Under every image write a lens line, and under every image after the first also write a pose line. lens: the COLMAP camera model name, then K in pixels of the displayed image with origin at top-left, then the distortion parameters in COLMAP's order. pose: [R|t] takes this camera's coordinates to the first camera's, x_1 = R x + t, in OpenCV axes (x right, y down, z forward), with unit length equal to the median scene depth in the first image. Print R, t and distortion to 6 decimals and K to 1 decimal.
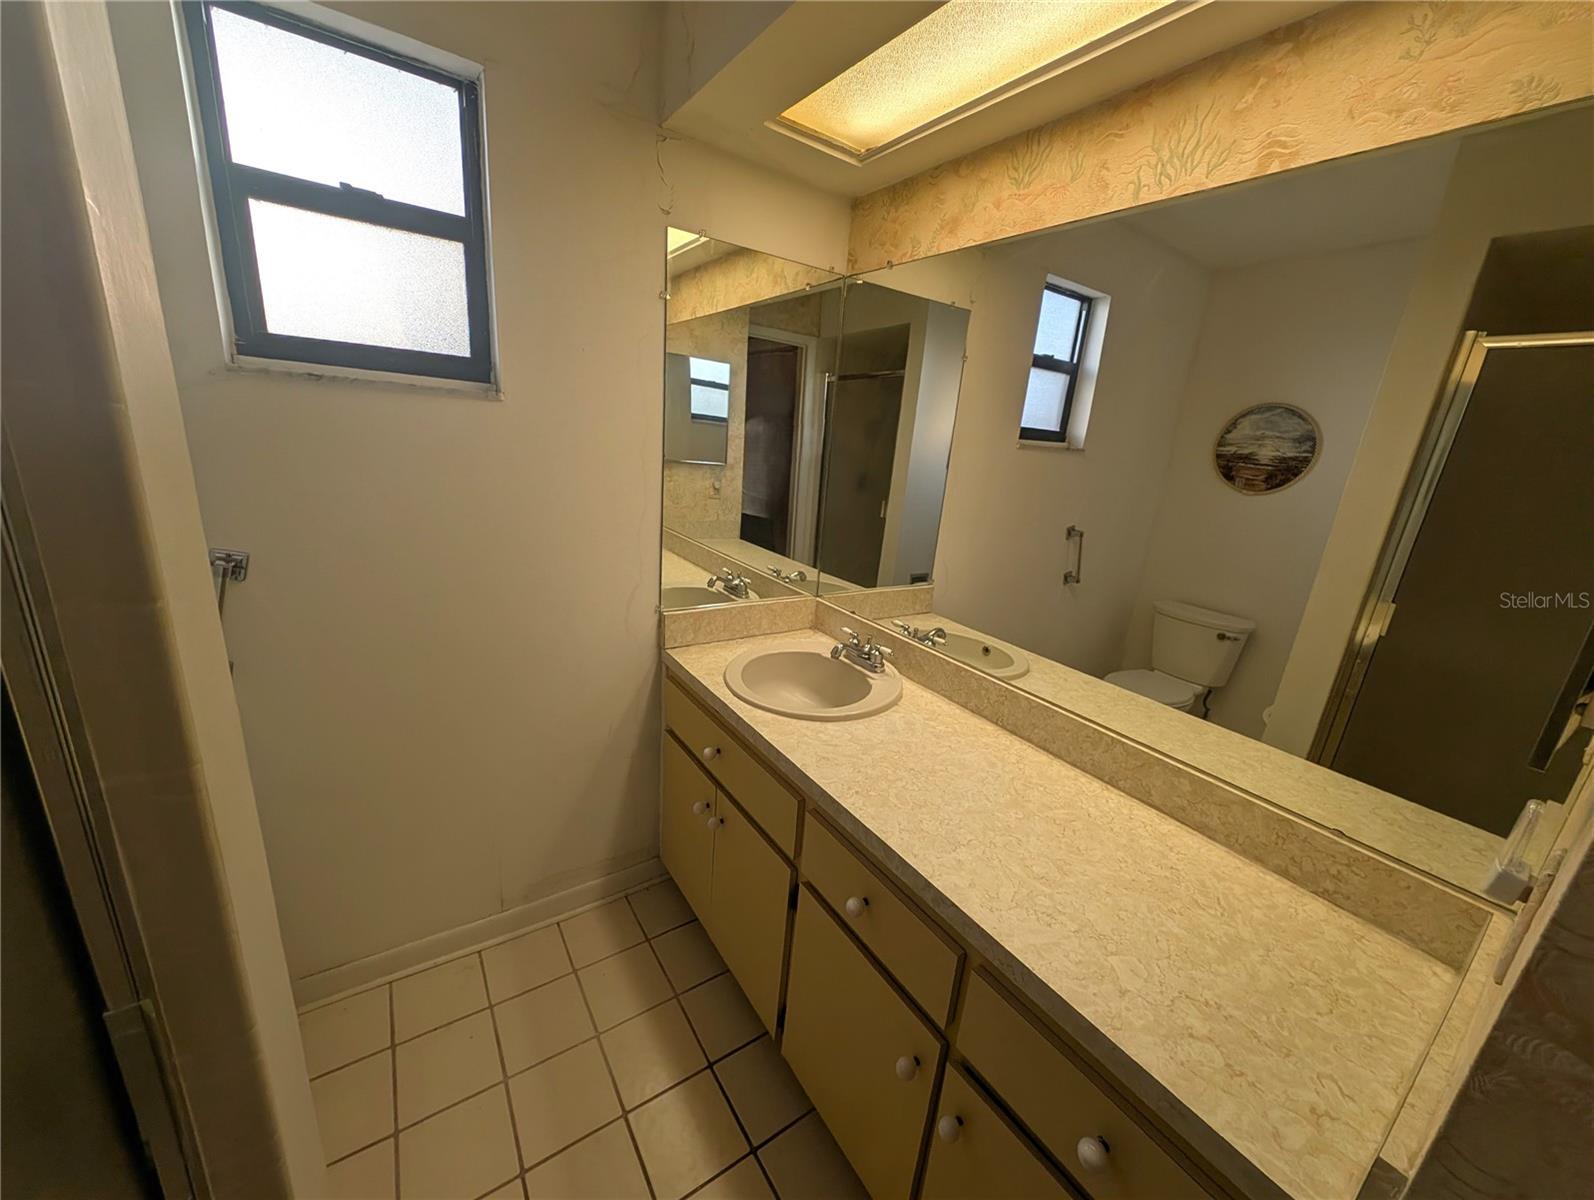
lens RADIAL K [[599.4, 0, 798.8], [0, 599.4, 600.4], [0, 0, 1]] dist [0.001771, 0.000058]
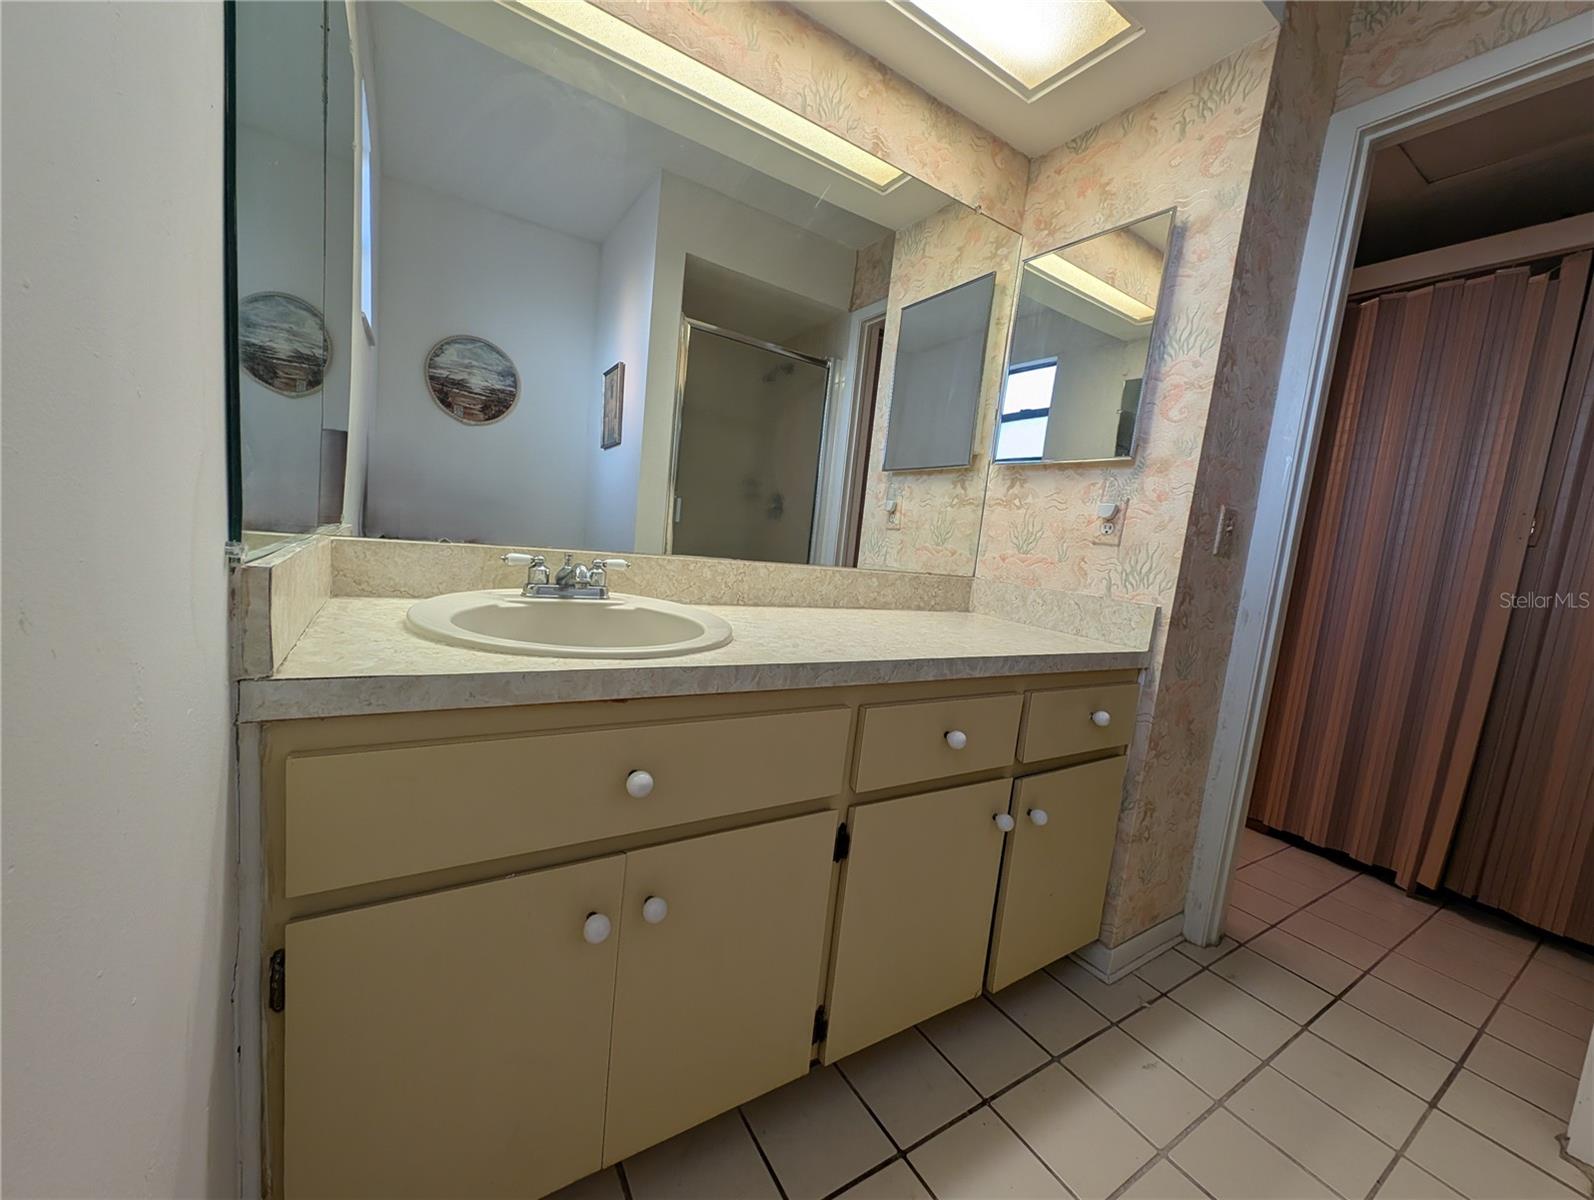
lens RADIAL K [[616.1, 0, 809.3], [0, 616.1, 595.1], [0, 0, 1]] dist [0.010568, 0.000438]
pose [[0.036197, -0.191698, 0.980786, -0.415663], [0.171747, 0.968020, 0.182864, 0.018559], [-0.984476, 0.161828, 0.067963, 0.529340]]
